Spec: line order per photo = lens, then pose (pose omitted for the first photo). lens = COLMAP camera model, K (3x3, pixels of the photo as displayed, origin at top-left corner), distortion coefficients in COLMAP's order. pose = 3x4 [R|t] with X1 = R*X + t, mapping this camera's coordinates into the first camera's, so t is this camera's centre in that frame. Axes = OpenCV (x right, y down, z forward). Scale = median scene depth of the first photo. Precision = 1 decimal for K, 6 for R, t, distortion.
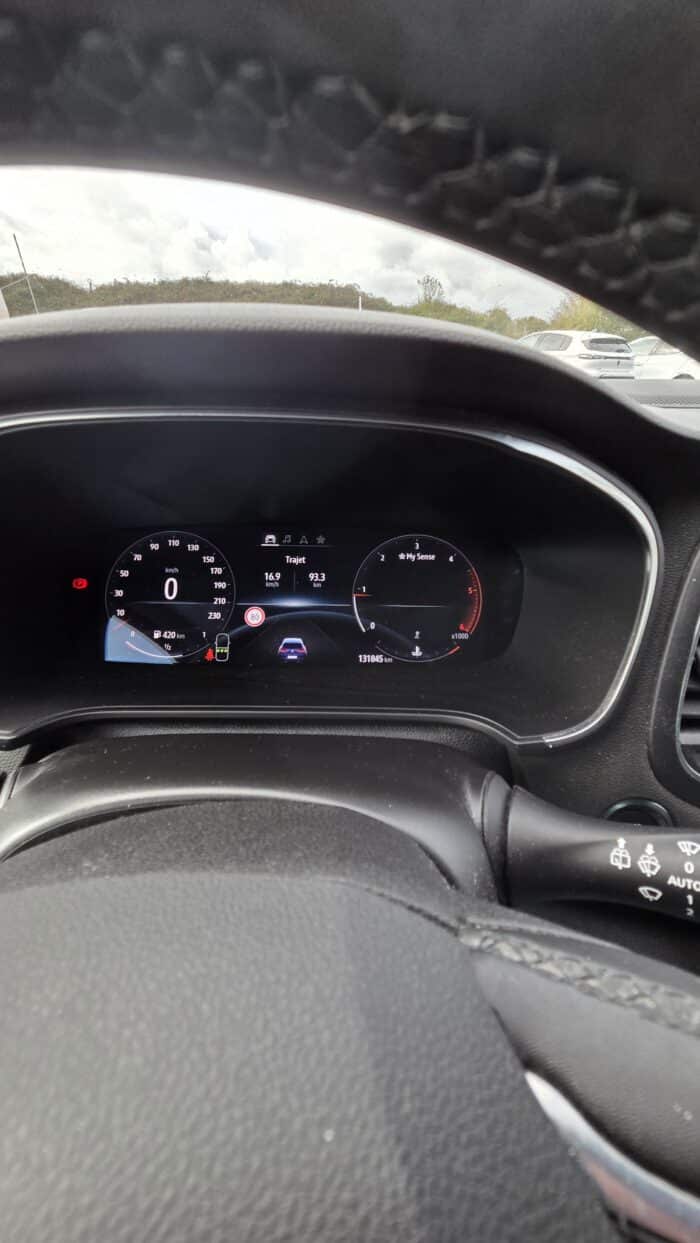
lens RADIAL K [[482.2, 0, 348.1], [0, 482.2, 619.0], [0, 0, 1]] dist [0.000813, 0.000055]
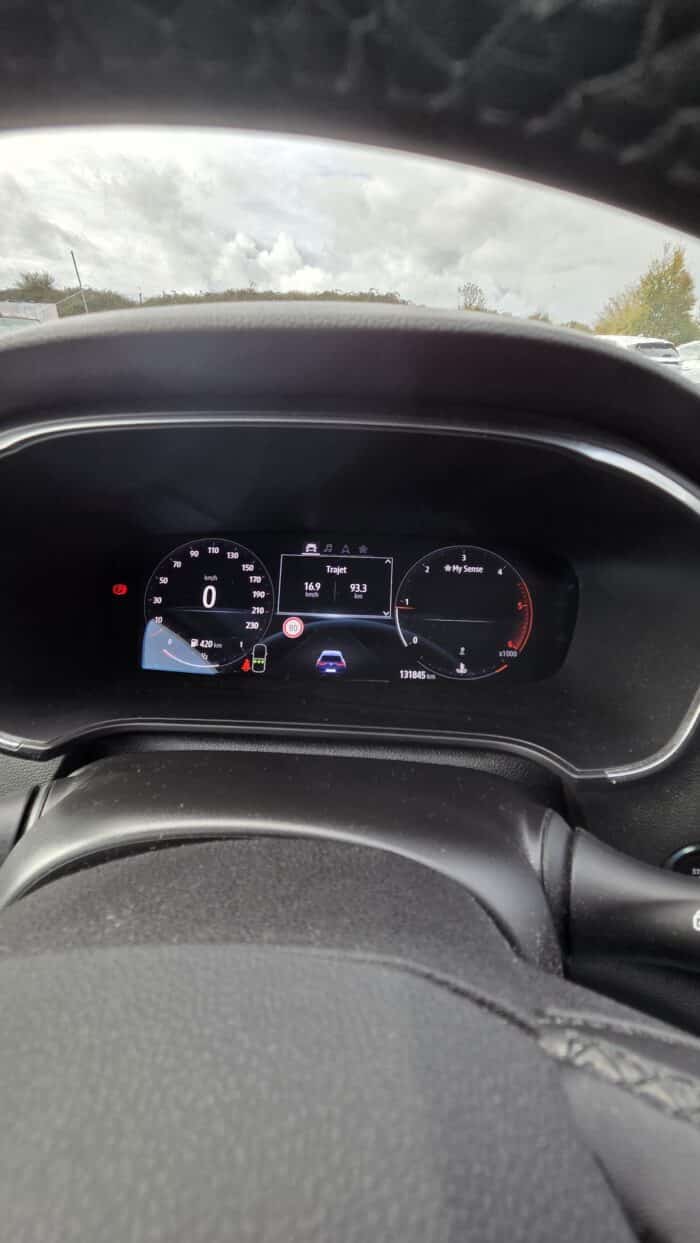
lens RADIAL K [[477.0, 0, 350.0], [0, 477.0, 621.5], [0, 0, 1]] dist [0.011154, -0.008527]
pose [[0.997706, 0.024577, -0.063080, -0.026445], [-0.024933, 0.999677, -0.004859, -0.020910], [0.062940, 0.006421, 0.997997, 0.066532]]
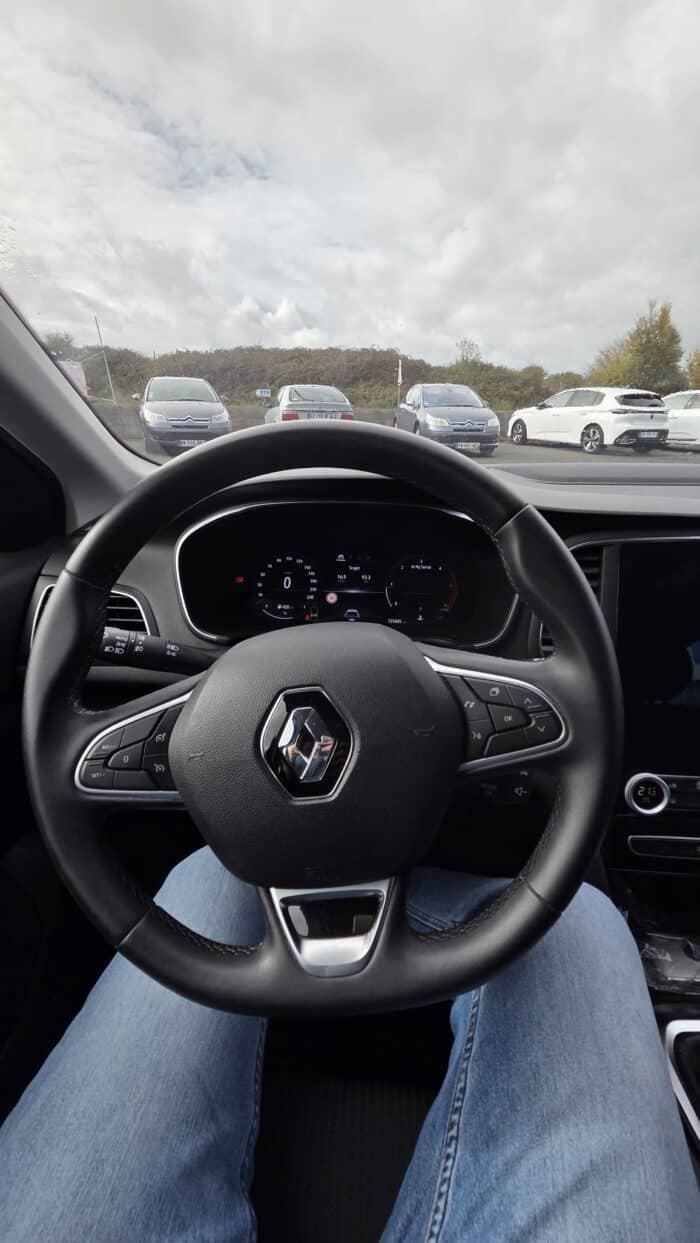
lens RADIAL K [[482.2, 0, 348.1], [0, 482.2, 619.0], [0, 0, 1]] dist [0.000813, 0.000055]
pose [[0.997019, 0.016359, -0.075403, 0.011921], [-0.023376, 0.995378, -0.093143, 0.337556], [0.073531, 0.094628, 0.992793, -1.126058]]
